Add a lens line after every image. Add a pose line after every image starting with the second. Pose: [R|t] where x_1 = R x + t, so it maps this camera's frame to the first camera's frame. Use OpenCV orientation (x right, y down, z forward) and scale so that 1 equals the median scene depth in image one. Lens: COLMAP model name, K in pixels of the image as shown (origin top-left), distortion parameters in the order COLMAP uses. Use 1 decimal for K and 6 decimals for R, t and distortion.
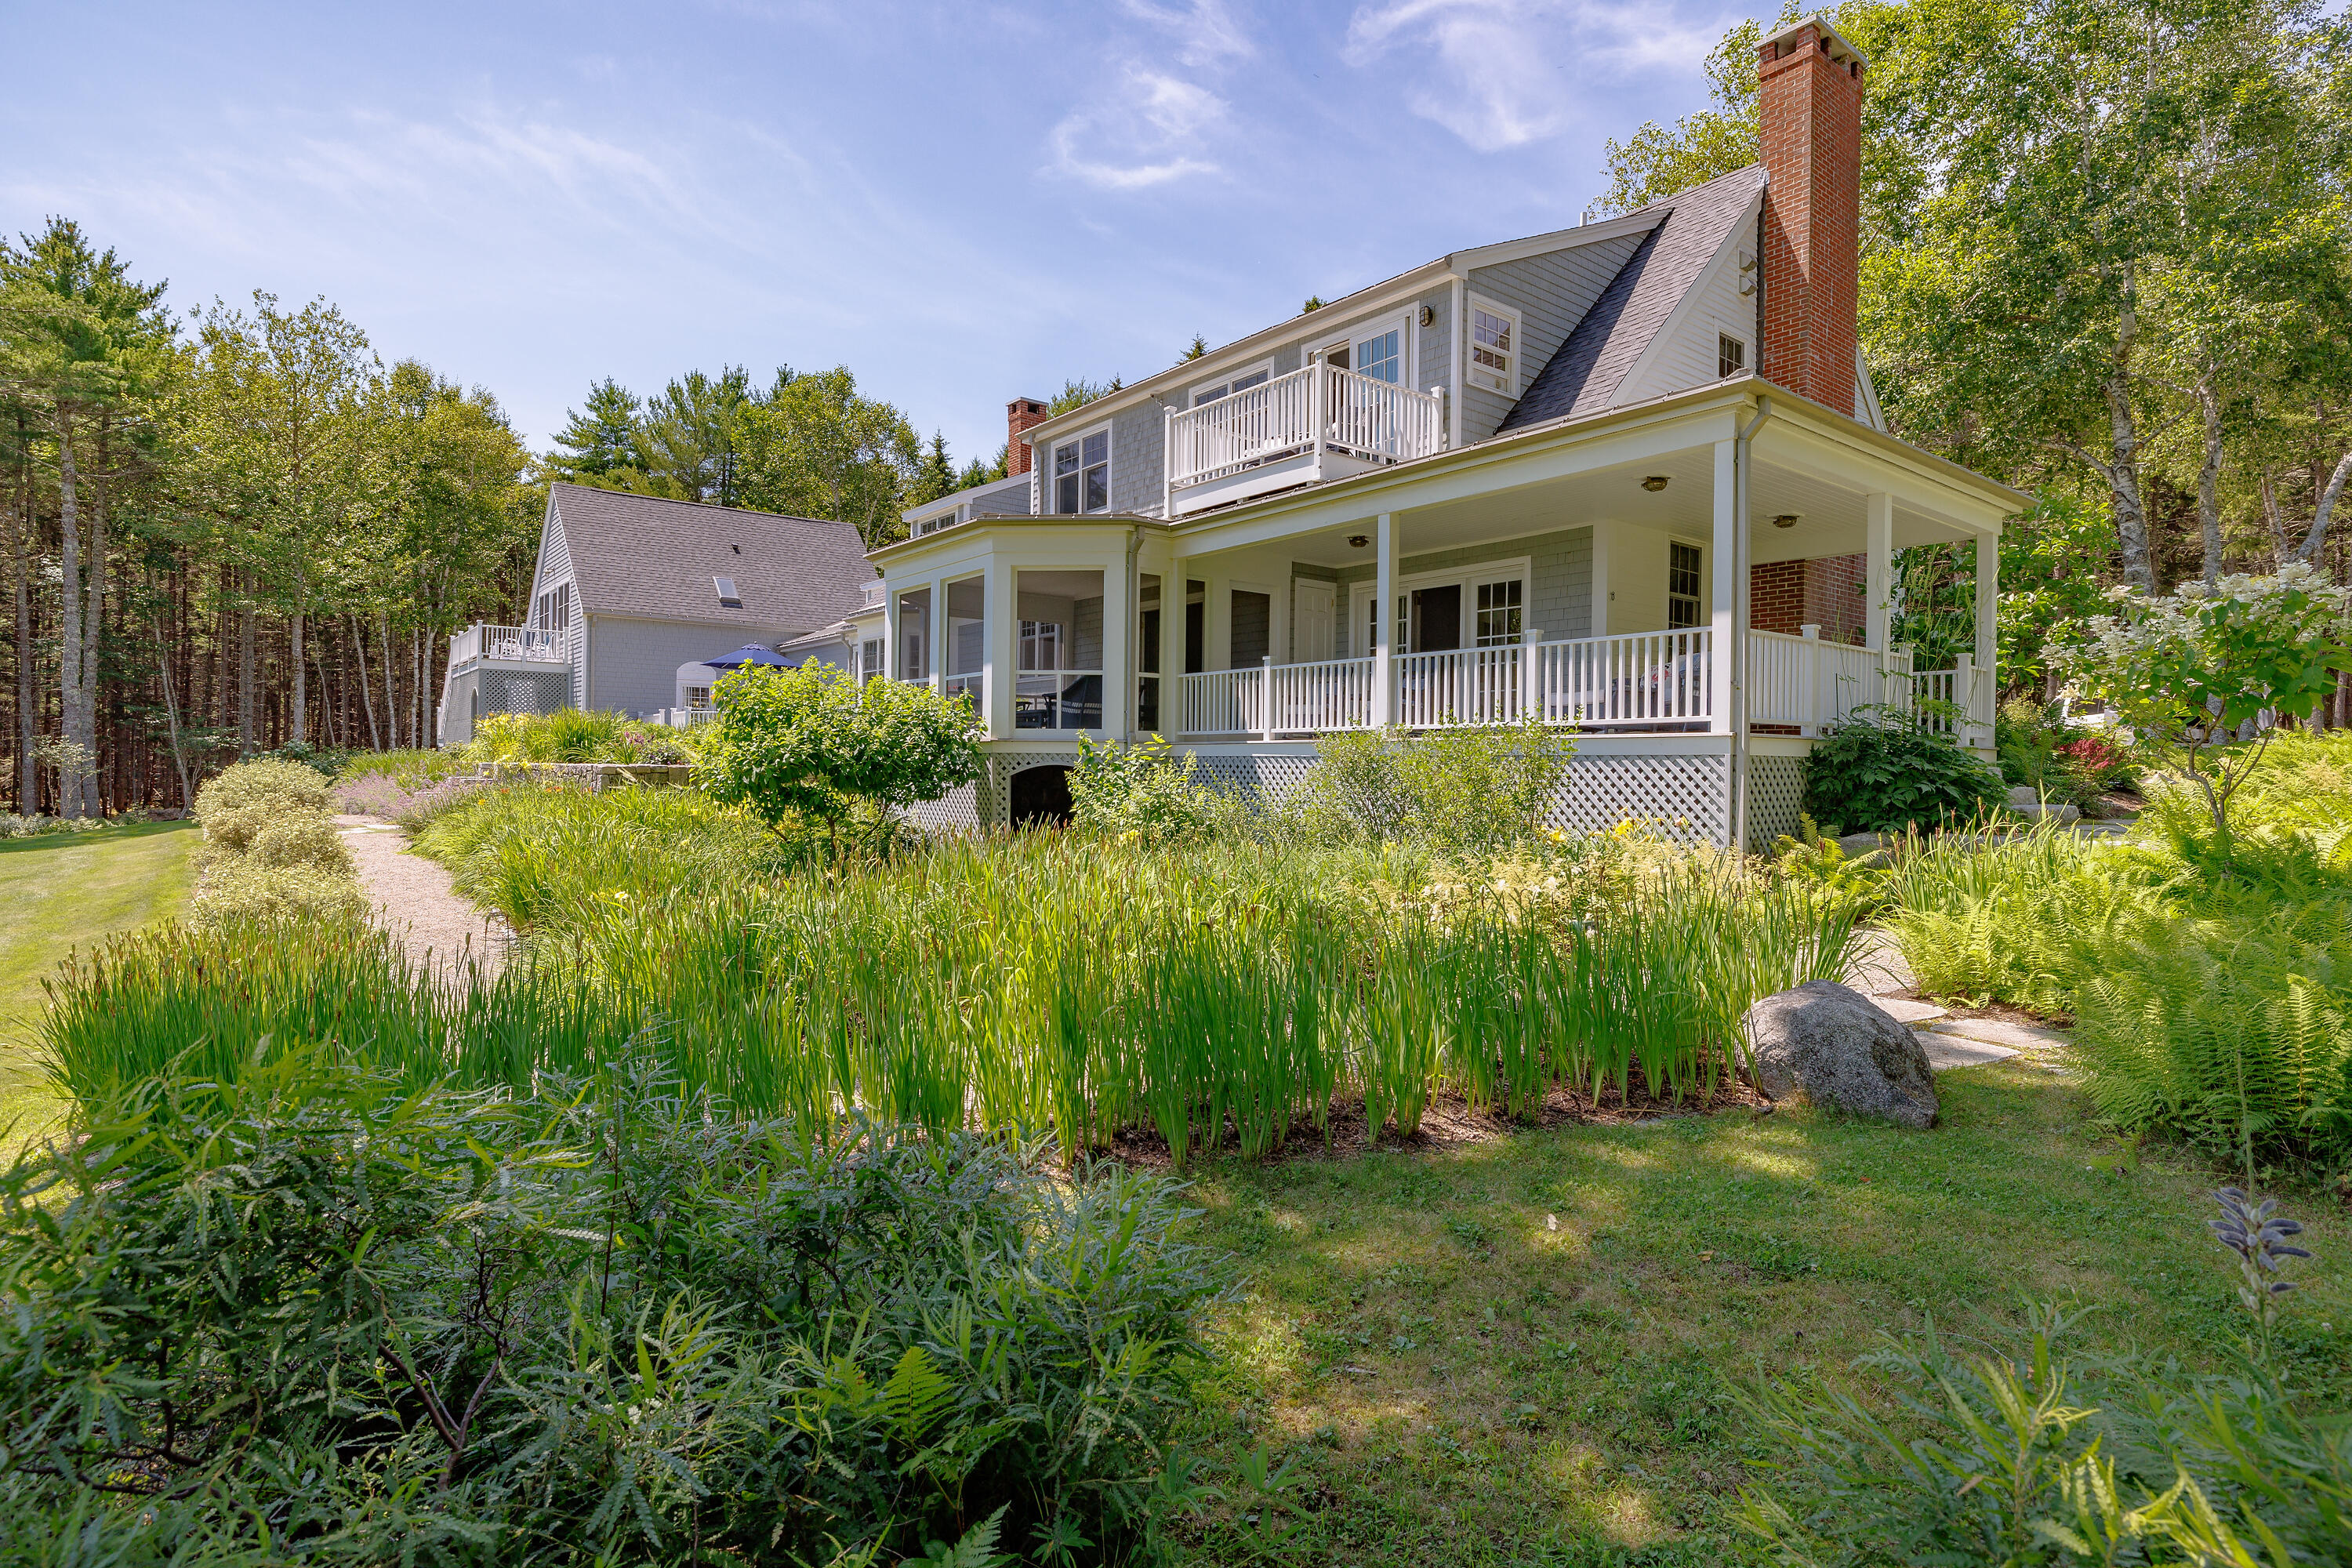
lens RADIAL K [[1276.6, 0, 1176.0], [0, 1276.6, 784.0], [0, 0, 1]] dist [-0.001405, -0.000012]
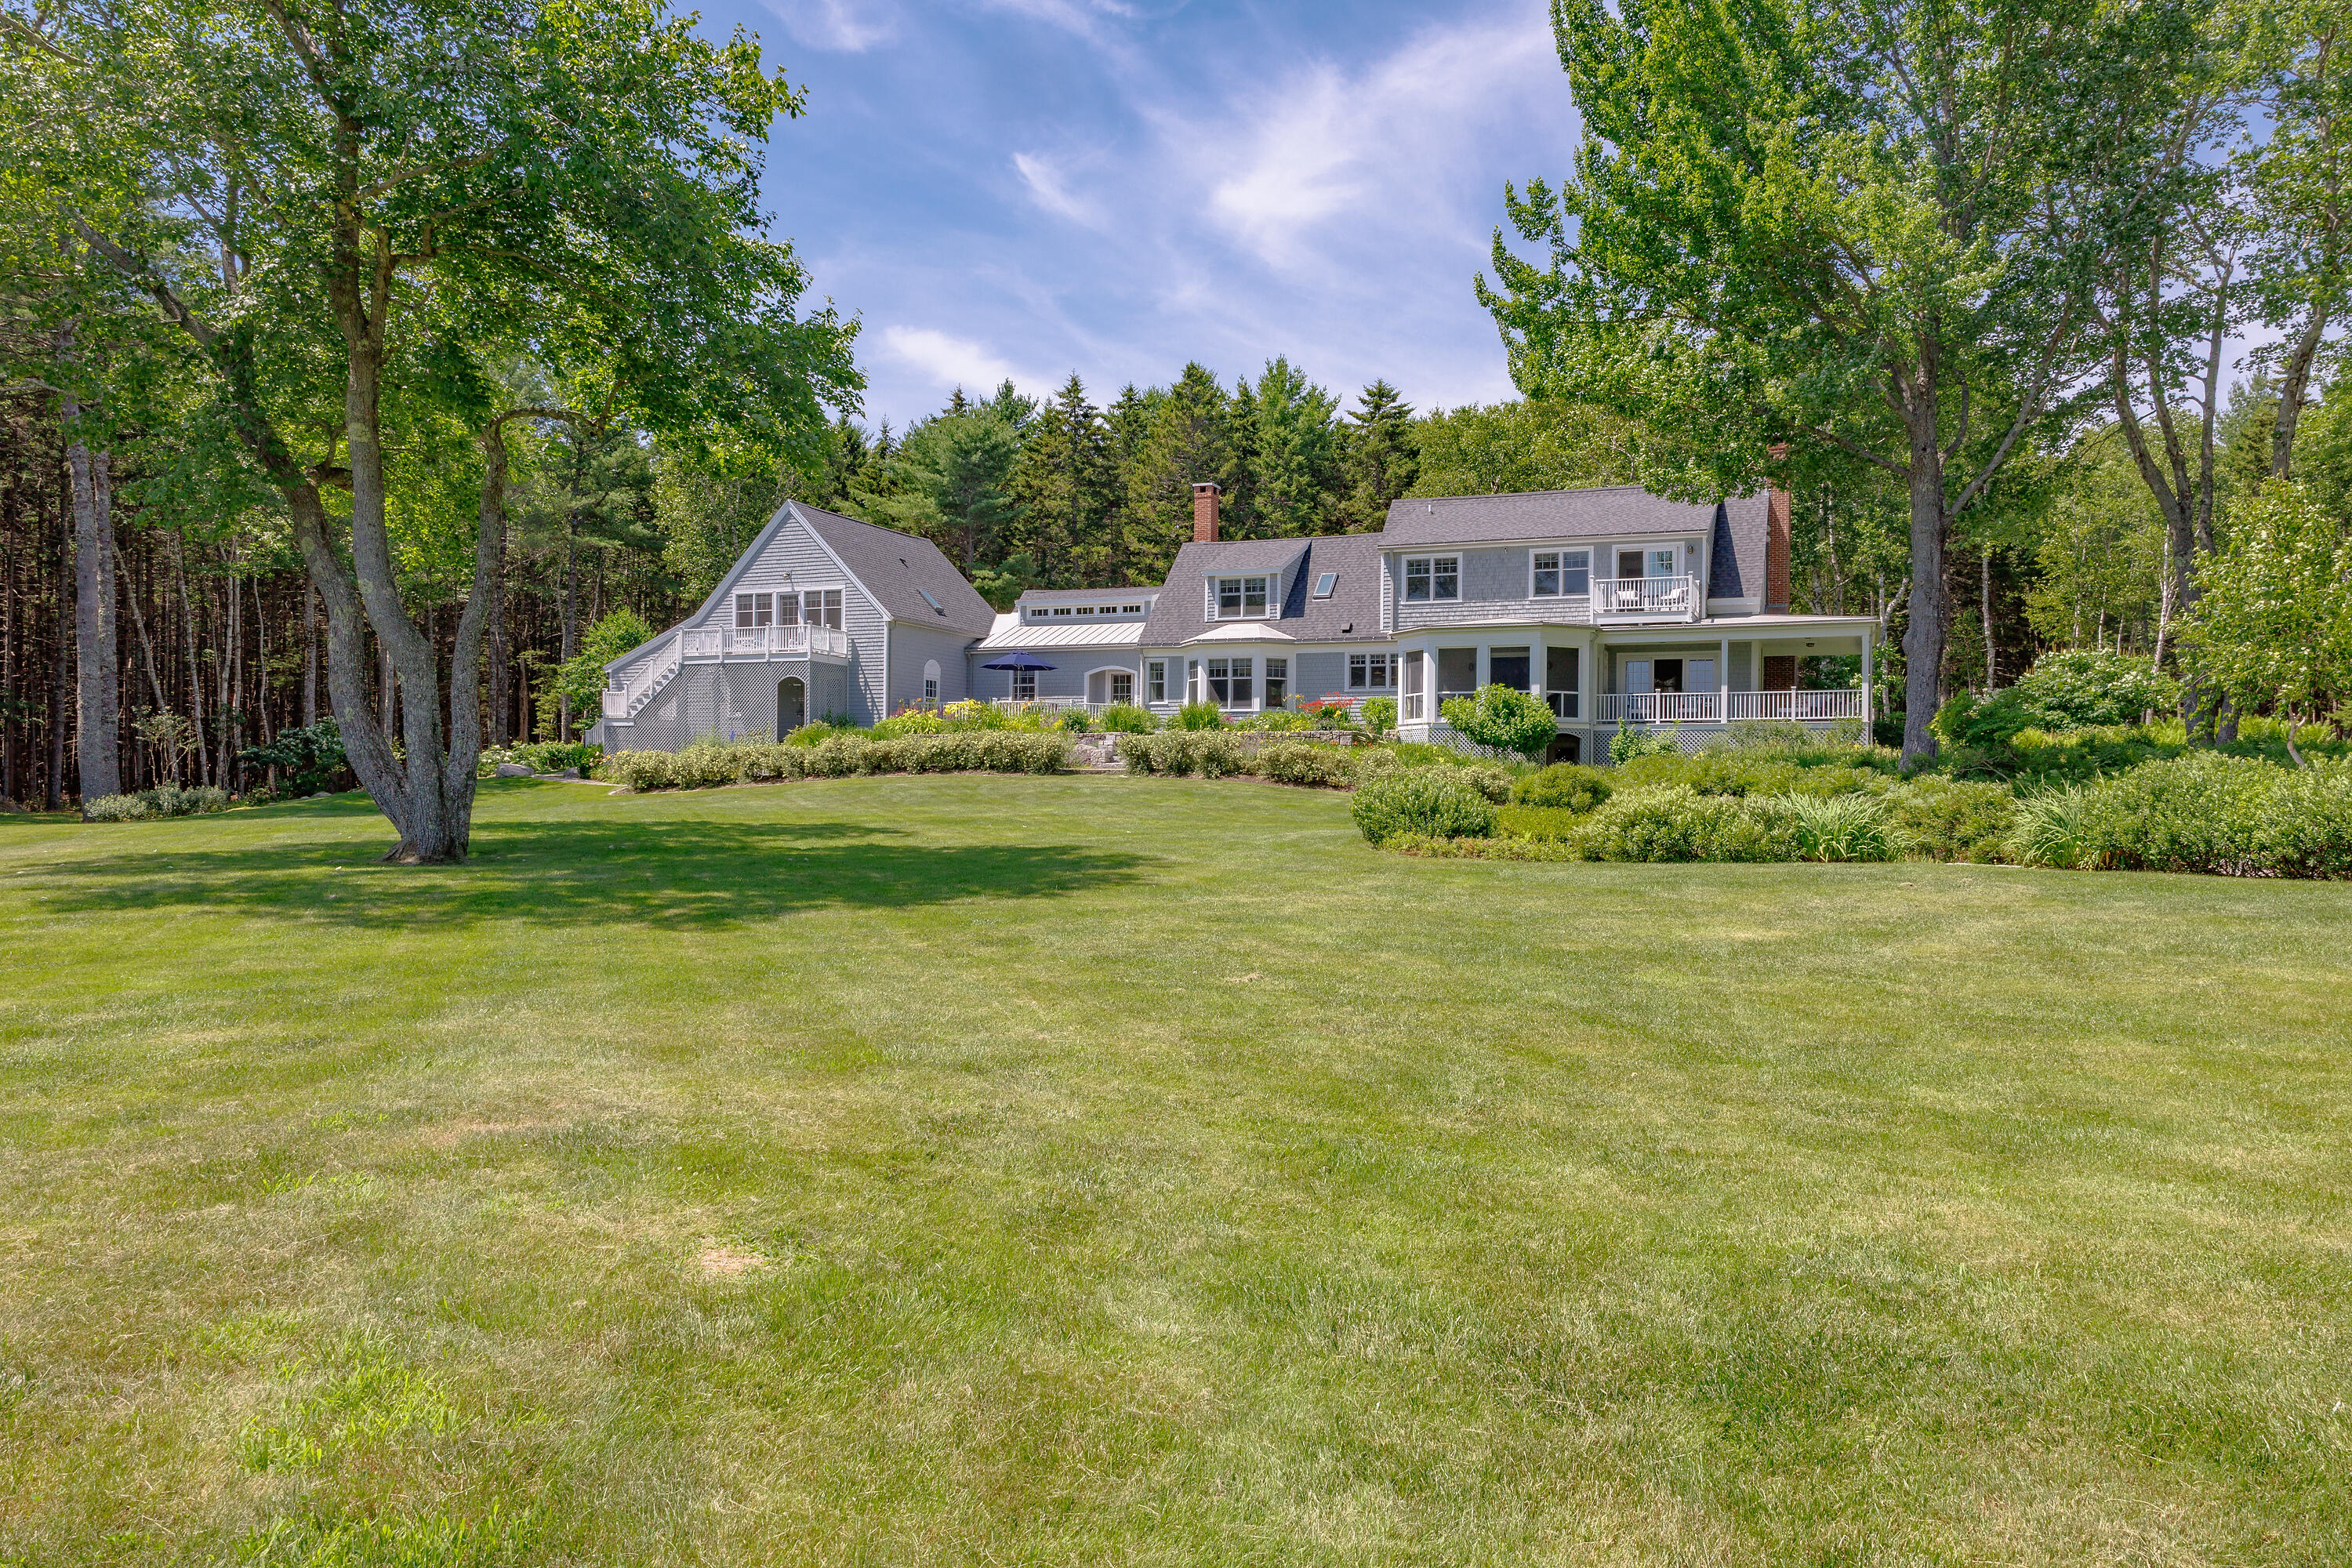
lens RADIAL K [[1614.2, 0, 1176.0], [0, 1614.2, 784.0], [0, 0, 1]] dist [0.006895, 0.000875]
pose [[0.876957, -0.012306, 0.480412, -0.735866], [0.007862, 0.999906, 0.011262, 0.013923], [-0.480505, -0.006099, 0.876971, -0.424148]]
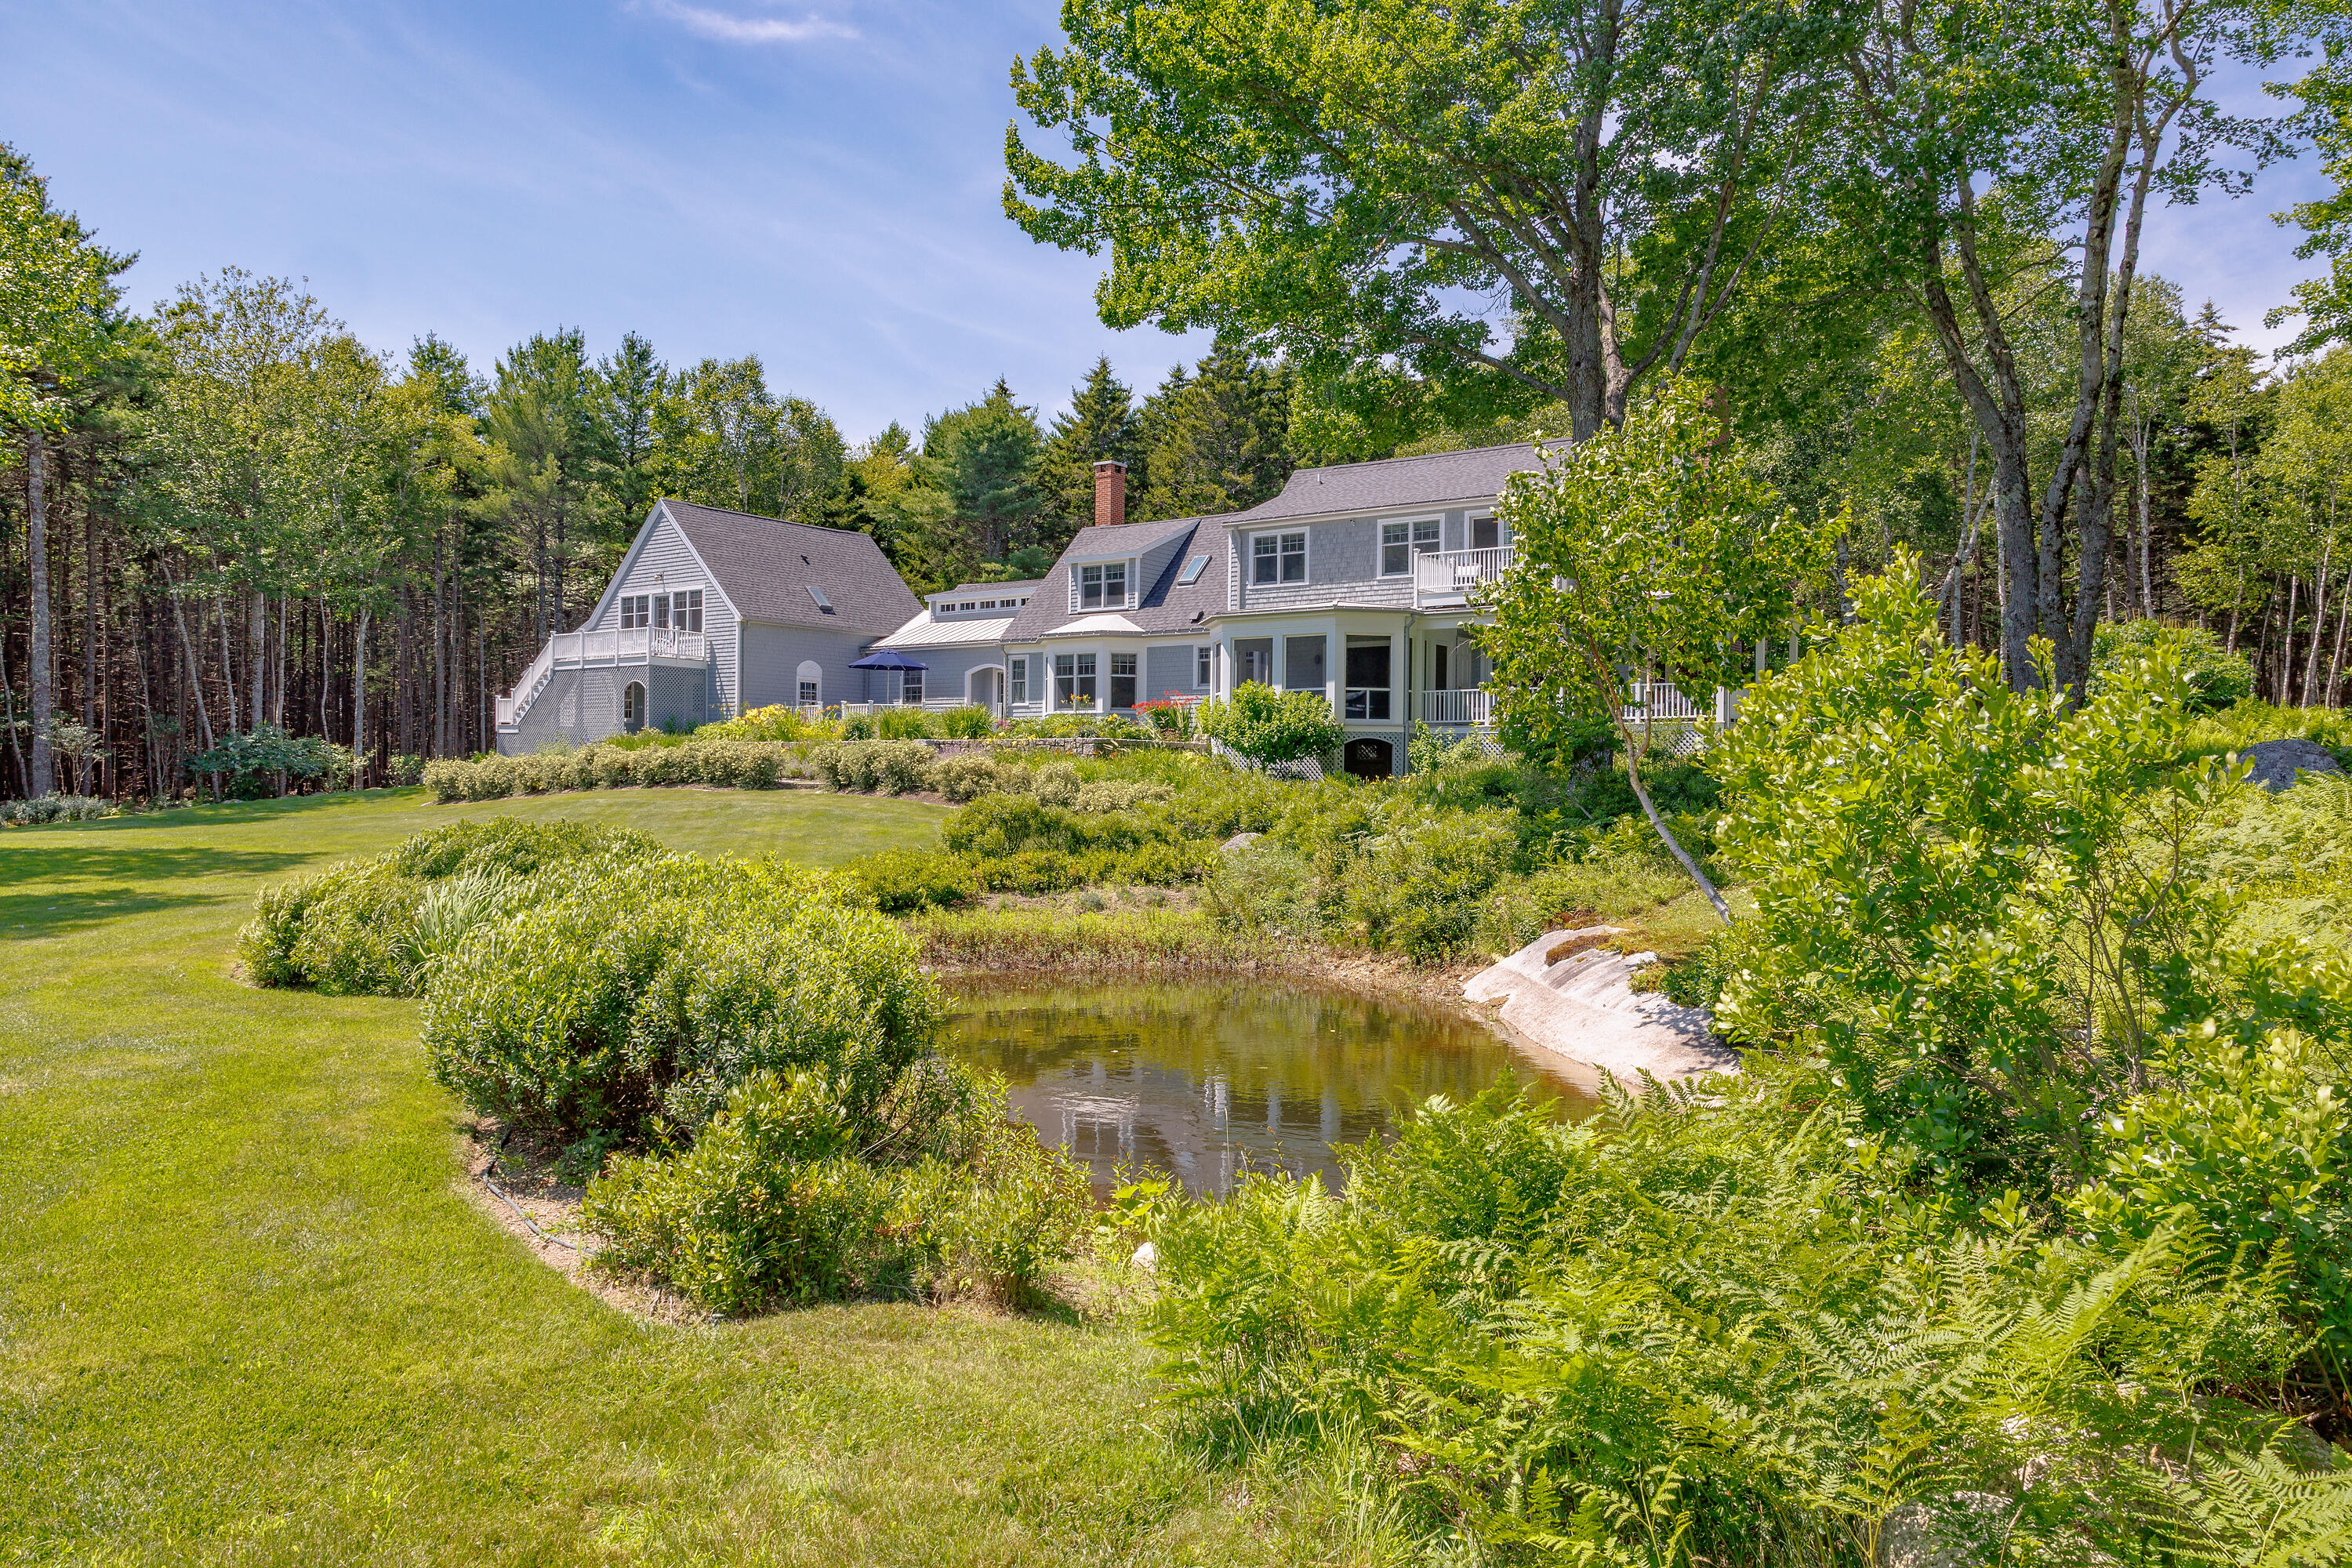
lens RADIAL K [[1565.0, 0, 1149.9], [0, 1565.0, 760.2], [0, 0, 1]] dist [0.003453, 0.000100]
pose [[0.967284, -0.009611, 0.253513, -0.350716], [0.009387, 0.999954, 0.002090, 0.003384], [-0.253521, 0.000358, 0.967330, -0.411161]]
